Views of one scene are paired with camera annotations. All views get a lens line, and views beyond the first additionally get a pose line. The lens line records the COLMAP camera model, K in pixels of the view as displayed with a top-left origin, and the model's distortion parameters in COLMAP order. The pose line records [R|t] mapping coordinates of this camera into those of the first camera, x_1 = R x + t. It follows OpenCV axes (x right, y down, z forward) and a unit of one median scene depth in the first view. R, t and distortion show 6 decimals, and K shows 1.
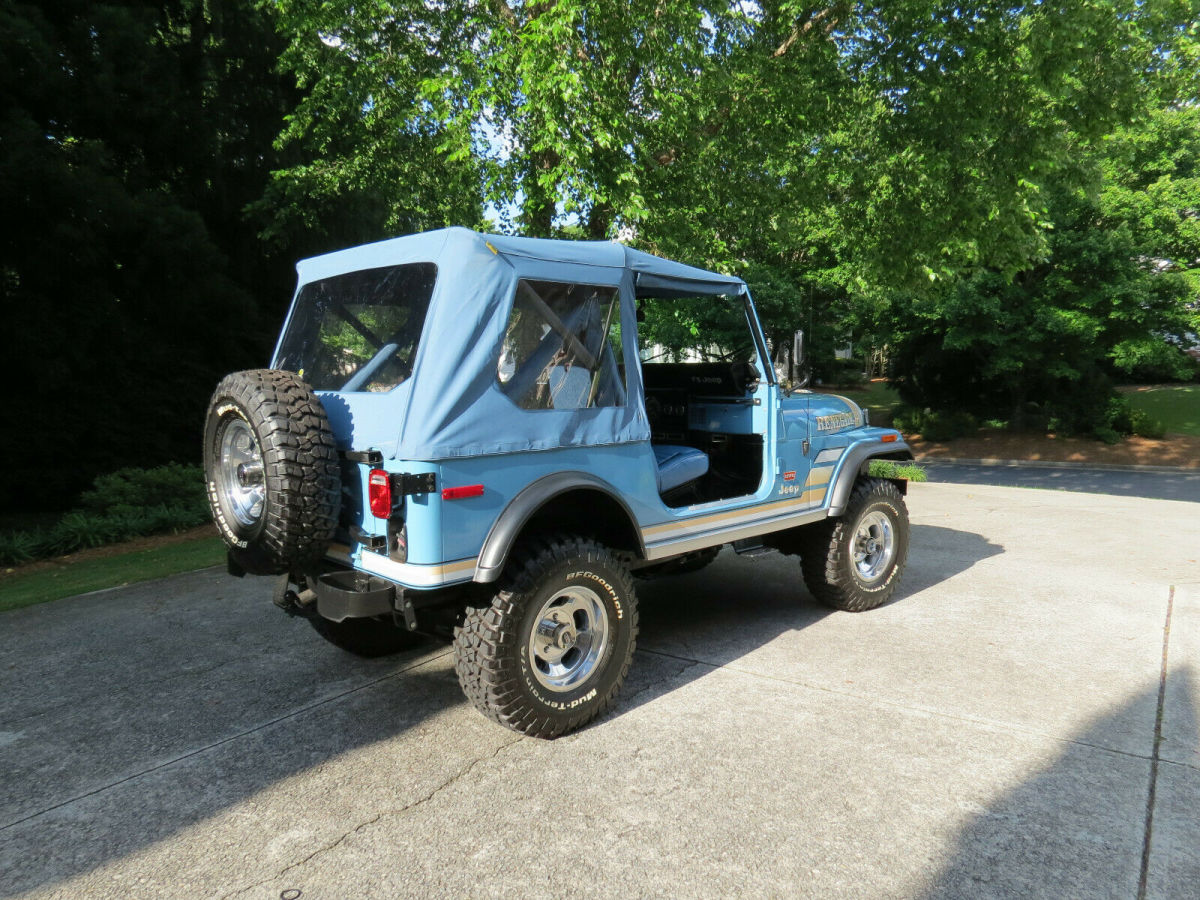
lens RADIAL K [[857.1, 0, 603.8], [0, 857.1, 443.5], [0, 0, 1]] dist [-0.016151, 0.000509]
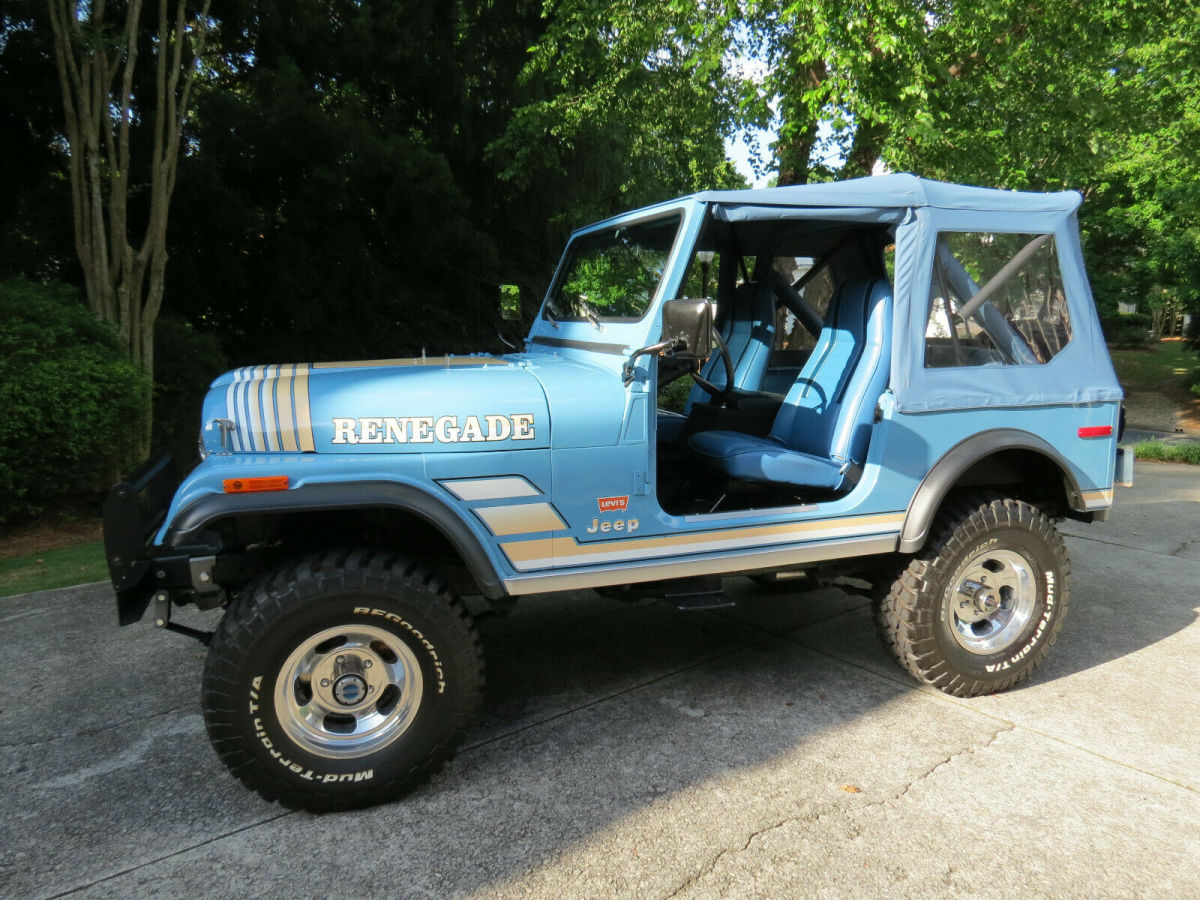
lens RADIAL K [[857.1, 0, 606.9], [0, 857.1, 445.6], [0, 0, 1]] dist [-0.016151, 0.000509]
pose [[0.965585, 0.056352, -0.253910, -0.021902], [-0.040490, 0.996913, 0.067273, -0.008252], [0.256917, -0.054677, 0.964885, 0.078054]]
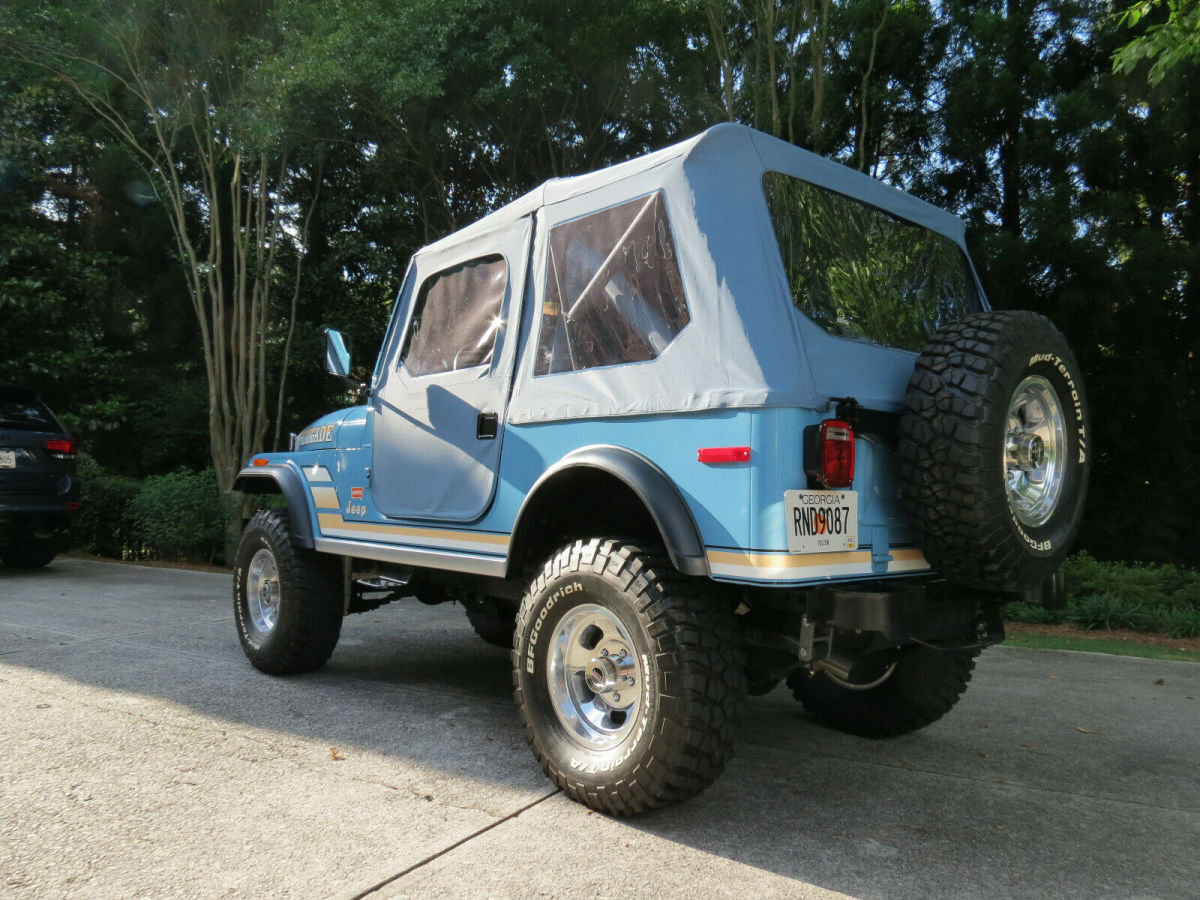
lens RADIAL K [[941.3, 0, 594.4], [0, 941.3, 445.7], [0, 0, 1]] dist [-0.027023, -0.007499]
pose [[0.123781, -0.020599, -0.992096, 0.279226], [-0.117978, 0.992388, -0.035324, 0.009196], [0.985271, 0.121418, 0.120409, 0.358230]]
